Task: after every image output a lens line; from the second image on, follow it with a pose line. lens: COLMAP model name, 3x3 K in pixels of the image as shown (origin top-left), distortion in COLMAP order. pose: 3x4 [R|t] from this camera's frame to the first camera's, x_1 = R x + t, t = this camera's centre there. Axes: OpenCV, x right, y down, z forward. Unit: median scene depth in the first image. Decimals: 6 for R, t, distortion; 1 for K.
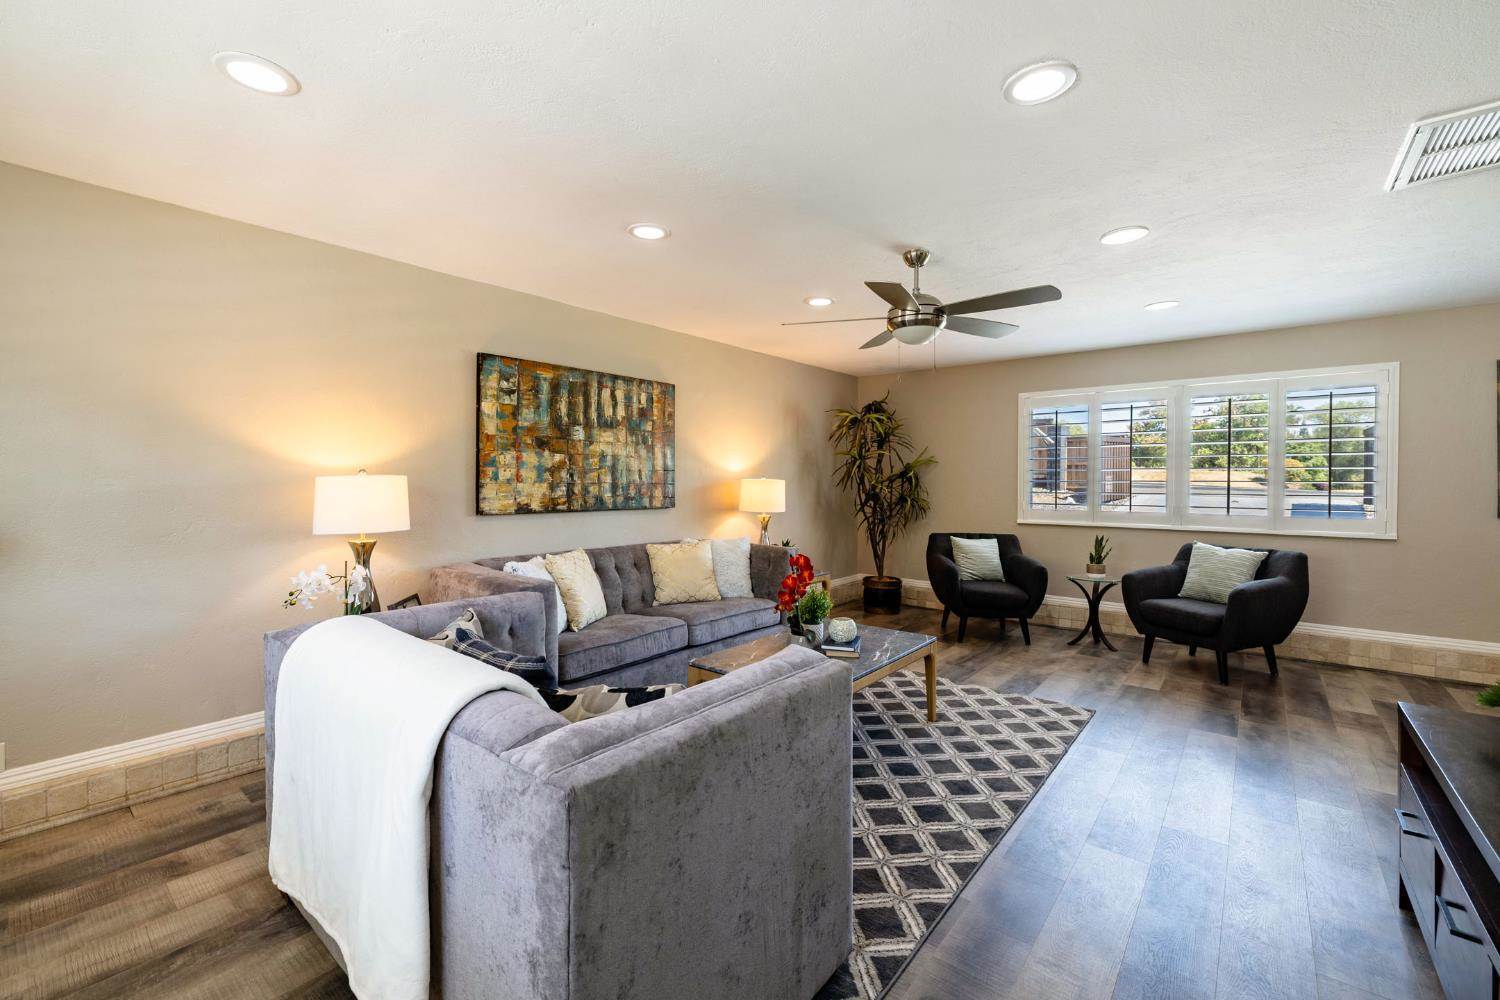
lens RADIAL K [[624.9, 0, 742.6], [0, 624.9, 483.9], [0, 0, 1]] dist [0.003070, 0.000718]
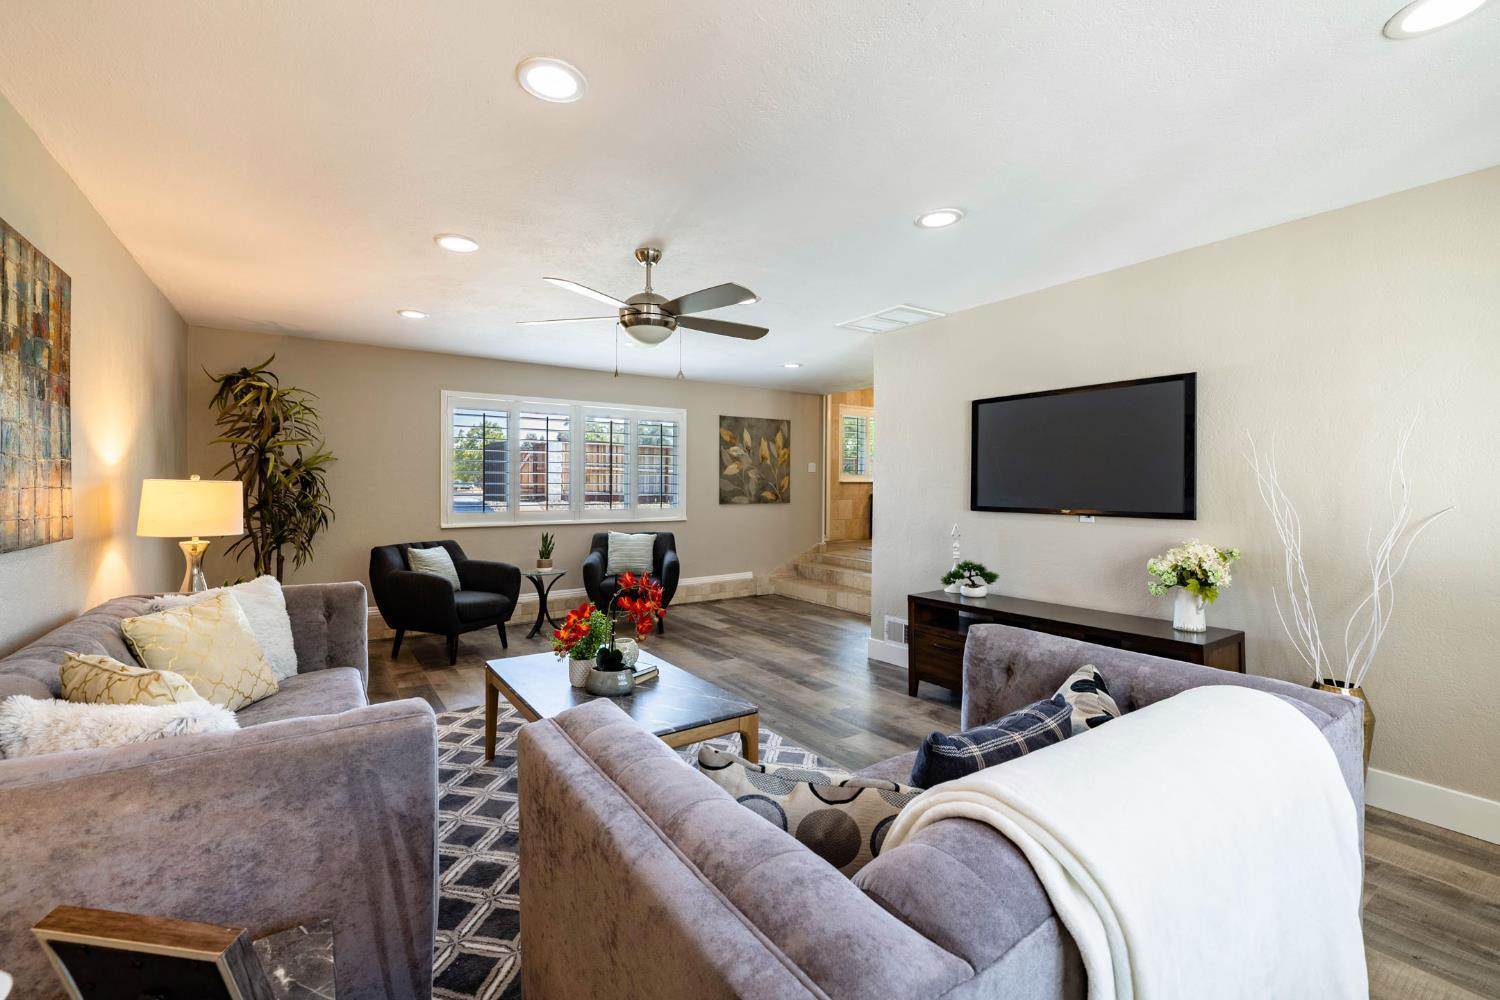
lens RADIAL K [[624.9, 0, 751.2], [0, 624.9, 499.5], [0, 0, 1]] dist [0.003070, 0.000718]
pose [[0.298218, -0.021615, 0.954253, -0.458070], [0.001997, 0.999756, 0.022021, 0.000374], [-0.954496, -0.004661, 0.298188, 0.399188]]
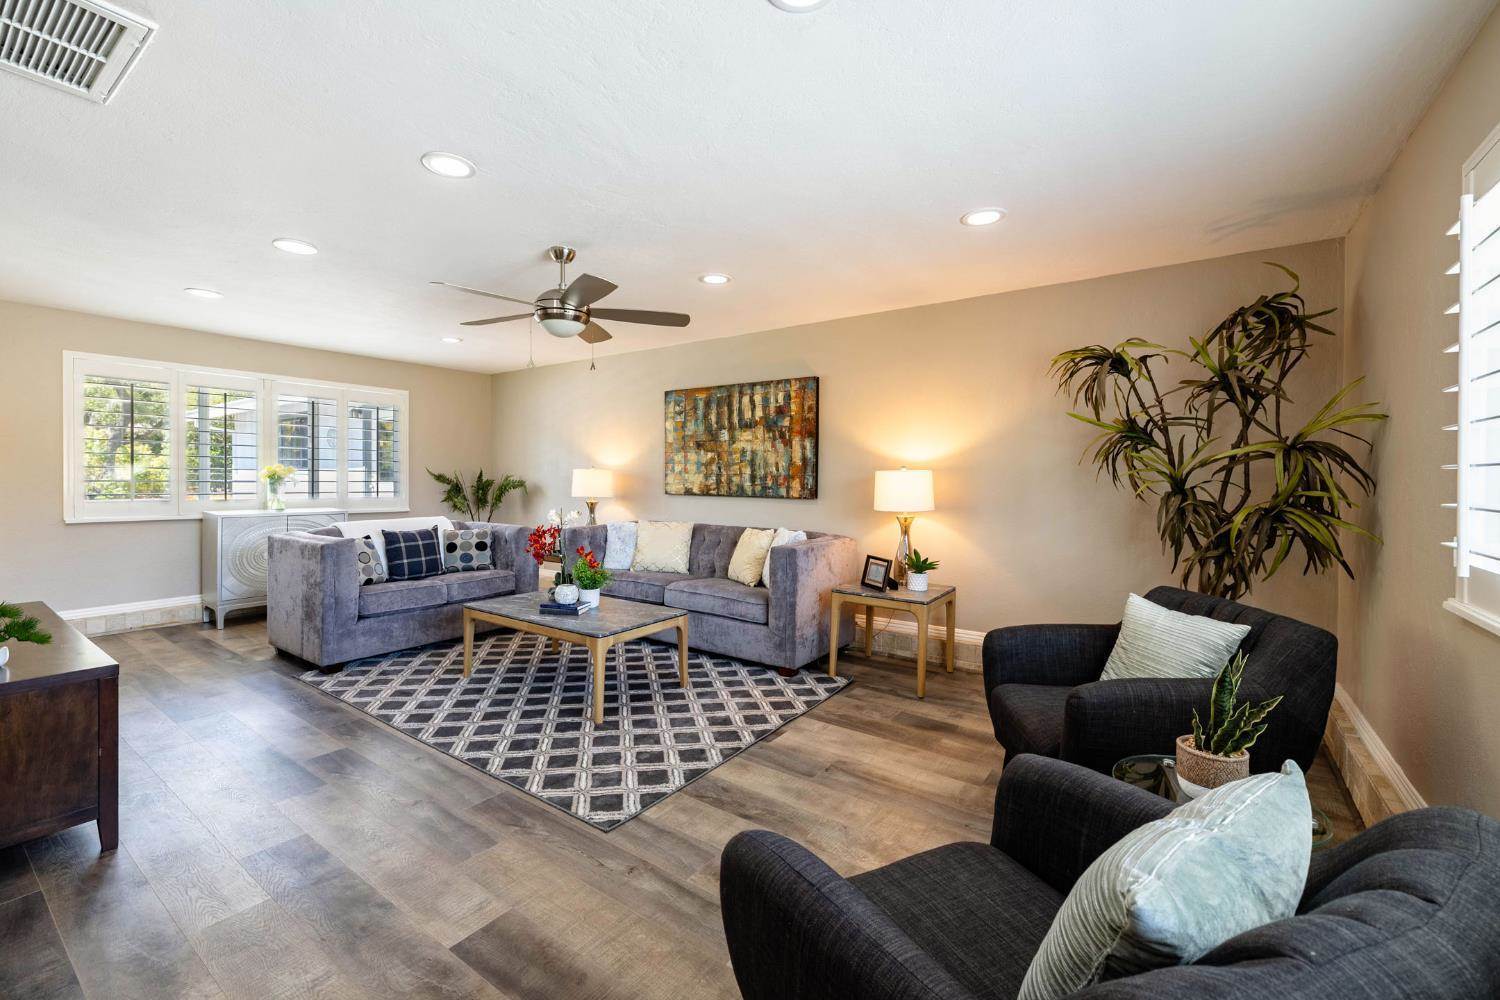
lens RADIAL K [[624.9, 0, 749.2], [0, 624.9, 491.2], [0, 0, 1]] dist [0.003070, 0.000718]
pose [[0.082700, 0.015416, -0.996455, 0.972513], [-0.016206, 0.999769, 0.014123, 0.014177], [0.996443, 0.014980, 0.082931, 0.895287]]
